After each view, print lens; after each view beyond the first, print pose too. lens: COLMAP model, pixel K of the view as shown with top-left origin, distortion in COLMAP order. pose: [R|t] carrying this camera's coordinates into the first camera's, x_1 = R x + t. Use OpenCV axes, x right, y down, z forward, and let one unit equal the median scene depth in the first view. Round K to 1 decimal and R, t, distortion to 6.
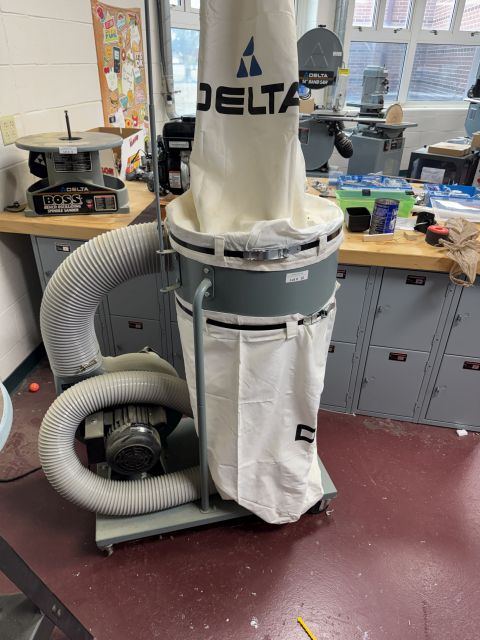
lens RADIAL K [[463.6, 0, 240.0], [0, 463.6, 330.5], [0, 0, 1]] dist [-0.008331, -0.006307]
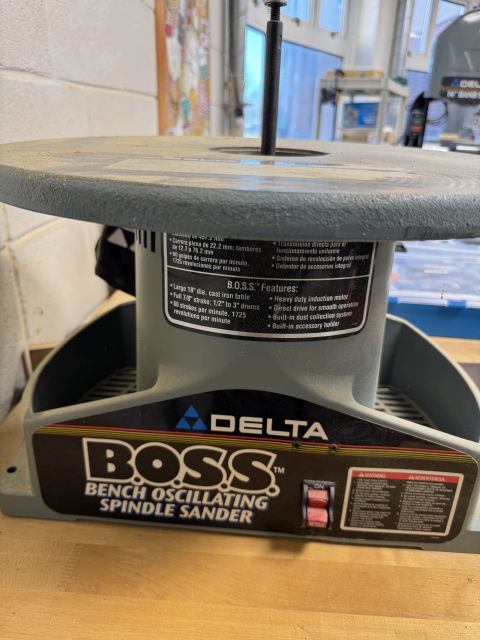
lens RADIAL K [[451.8, 0, 240.0], [0, 451.8, 320.0], [0, 0, 1]] dist [0.051760, -0.088684]
pose [[0.959819, 0.122155, -0.252638, -0.310522], [-0.152545, 0.982771, -0.104358, -0.312856], [0.235538, 0.138703, 0.961917, 0.793494]]
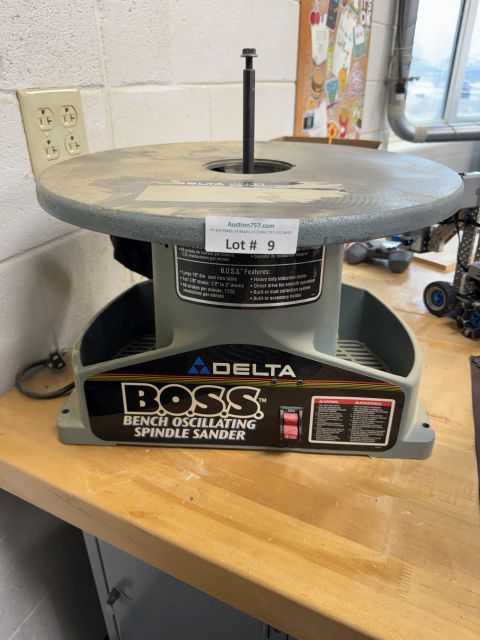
lens RADIAL K [[453.7, 0, 242.4], [0, 453.7, 328.4], [0, 0, 1]] dist [0.066011, -0.095869]
pose [[0.965278, 0.111647, -0.236162, -0.290323], [-0.119546, 0.992640, -0.019352, -0.309316], [0.232264, 0.046912, 0.971521, 0.730556]]
